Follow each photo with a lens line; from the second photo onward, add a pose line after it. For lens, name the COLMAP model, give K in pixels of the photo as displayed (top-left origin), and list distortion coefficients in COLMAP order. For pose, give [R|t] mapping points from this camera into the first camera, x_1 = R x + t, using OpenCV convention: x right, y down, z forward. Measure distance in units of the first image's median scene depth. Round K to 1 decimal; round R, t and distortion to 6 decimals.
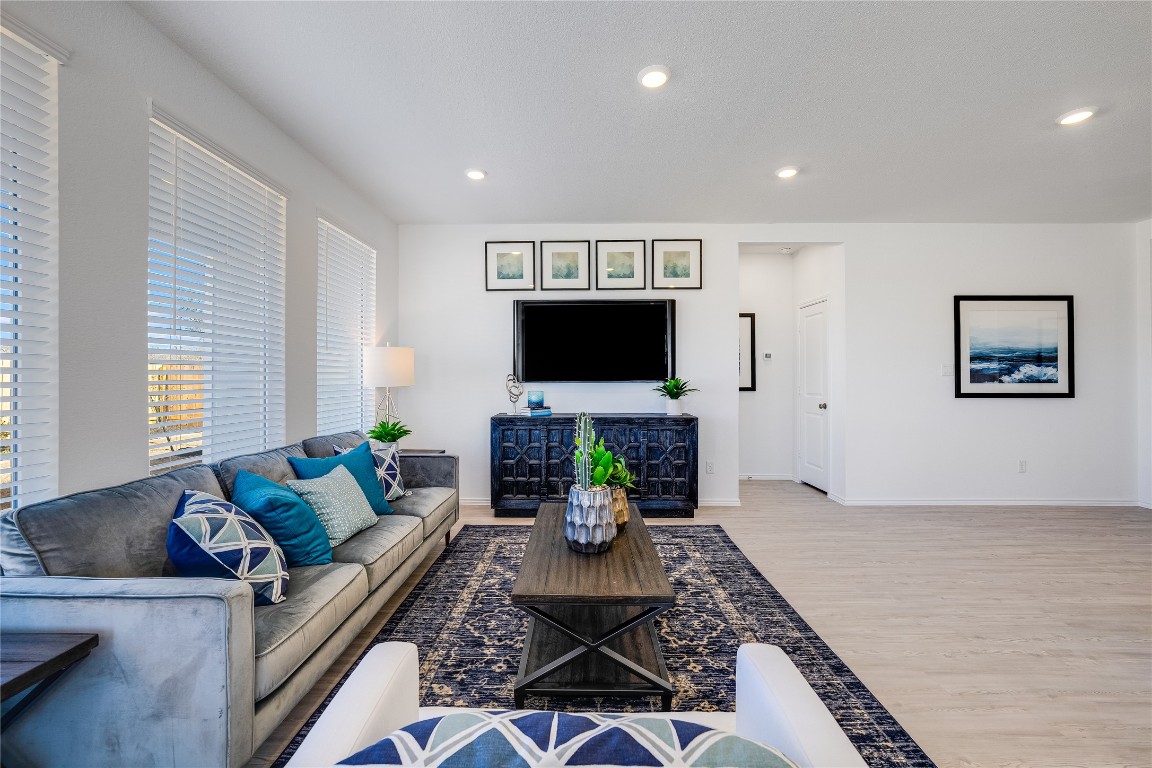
lens RADIAL K [[449.0, 0, 575.8], [0, 449.0, 376.1], [0, 0, 1]] dist [-0.003109, 0.000889]
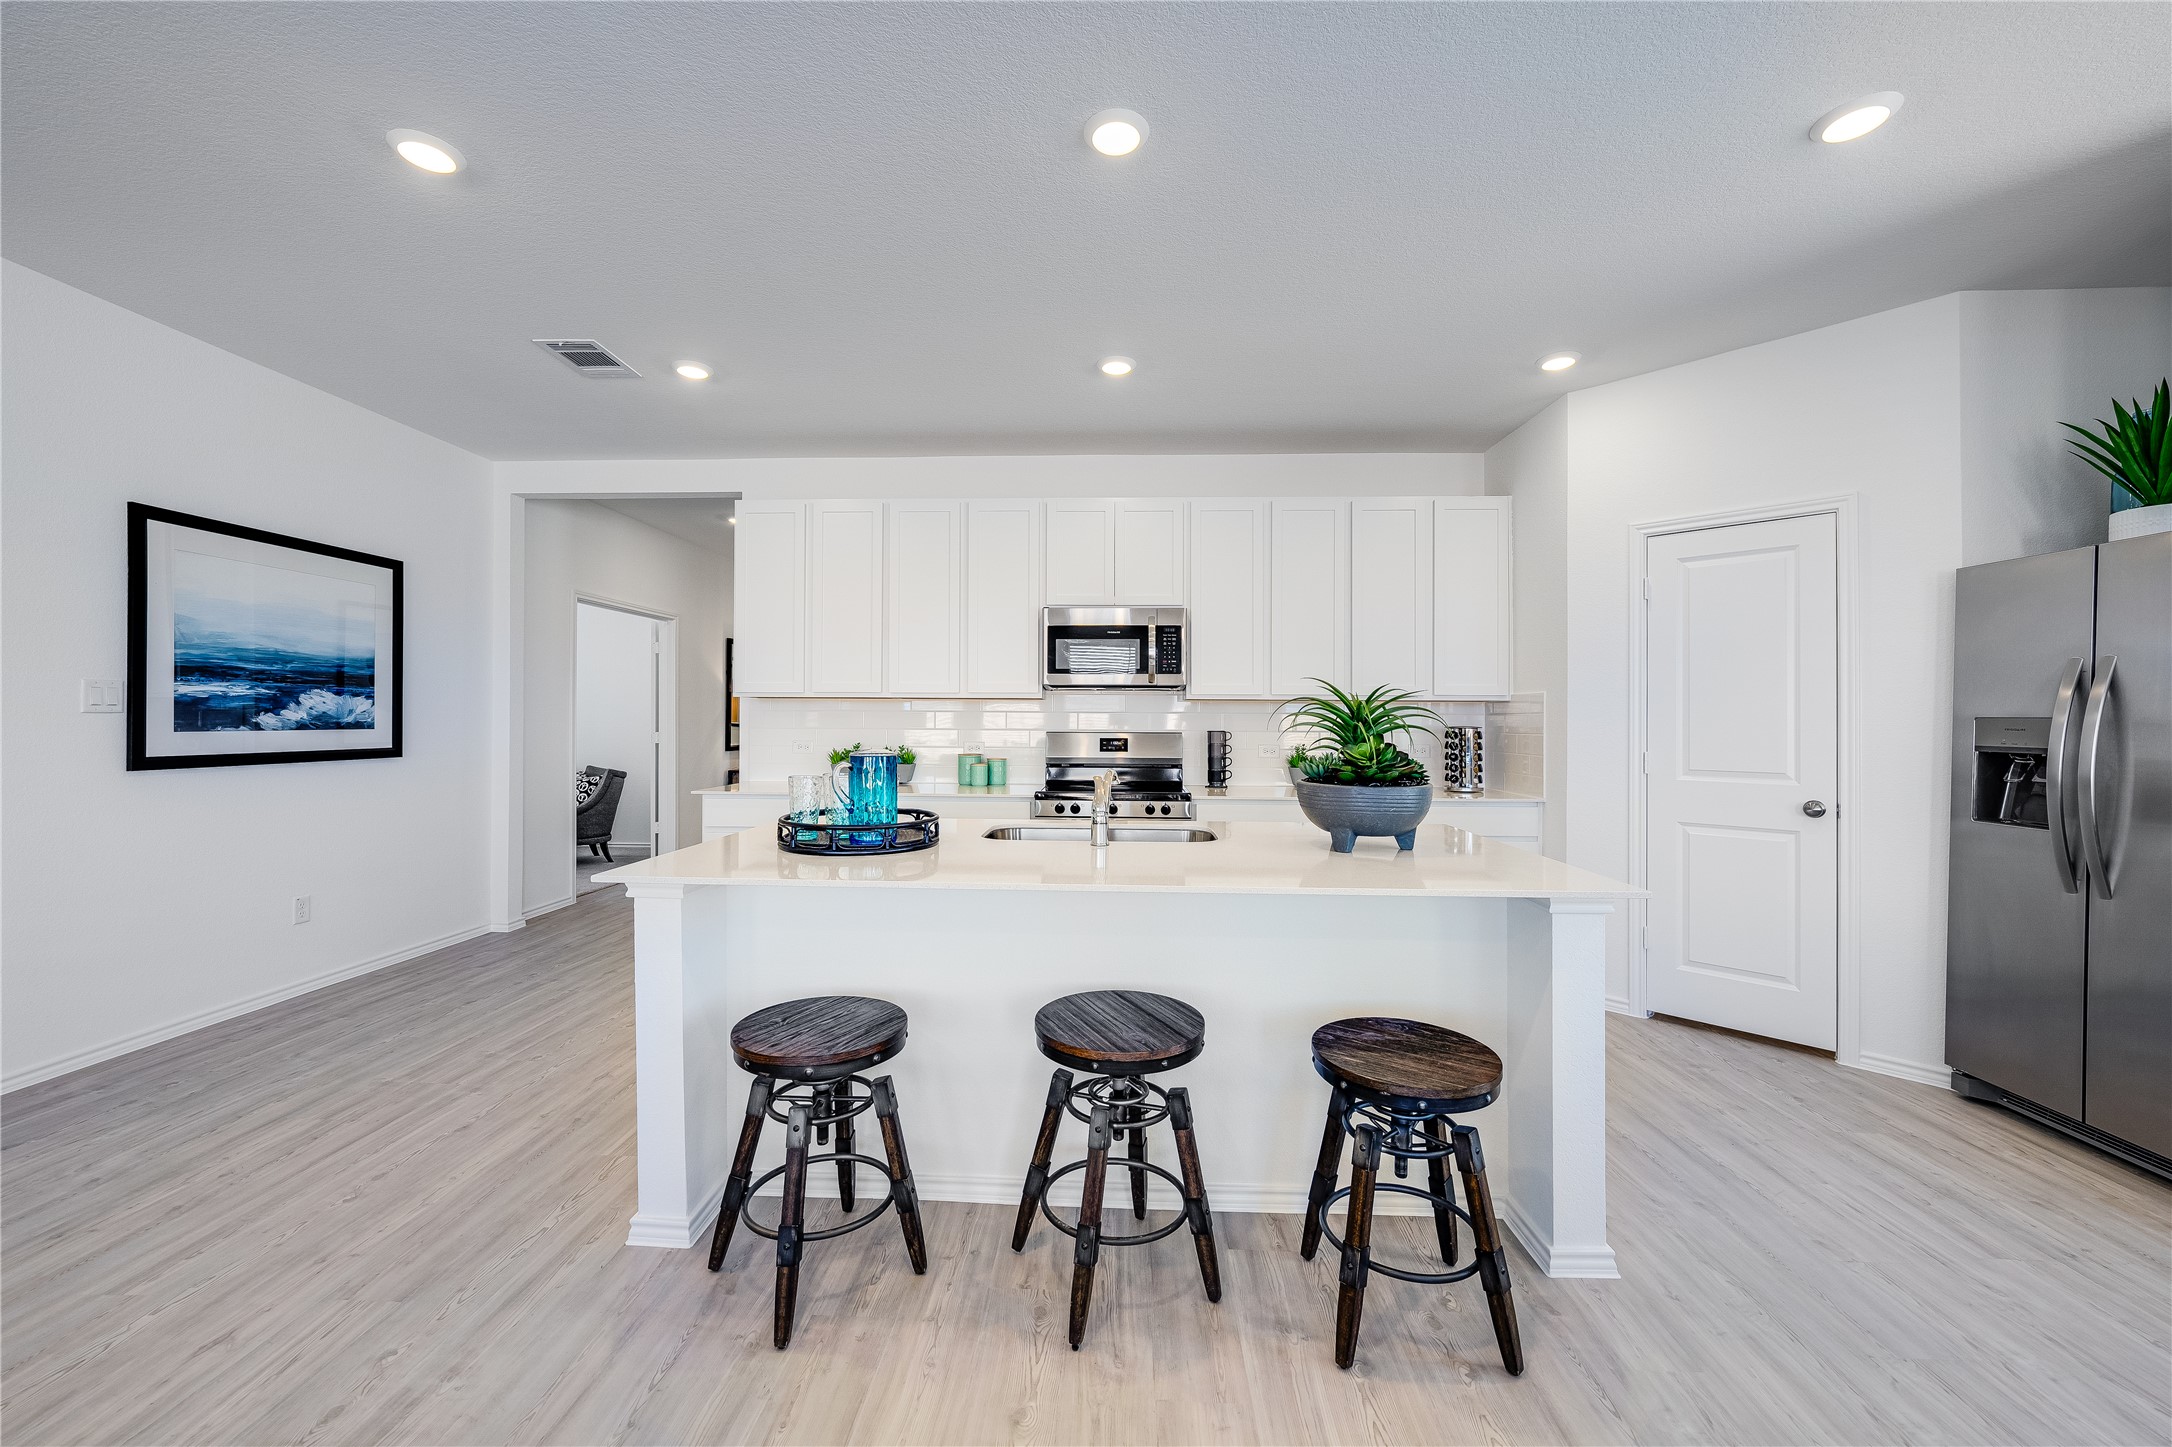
lens RADIAL K [[822.1, 0, 1097.9], [0, 822.1, 717.0], [0, 0, 1]] dist [0.000753, 0.001463]
pose [[0.020660, 0.003687, 0.999780, 0.166513], [-0.010920, 0.999934, -0.003462, -0.003437], [-0.999727, -0.010846, 0.020698, 0.166418]]
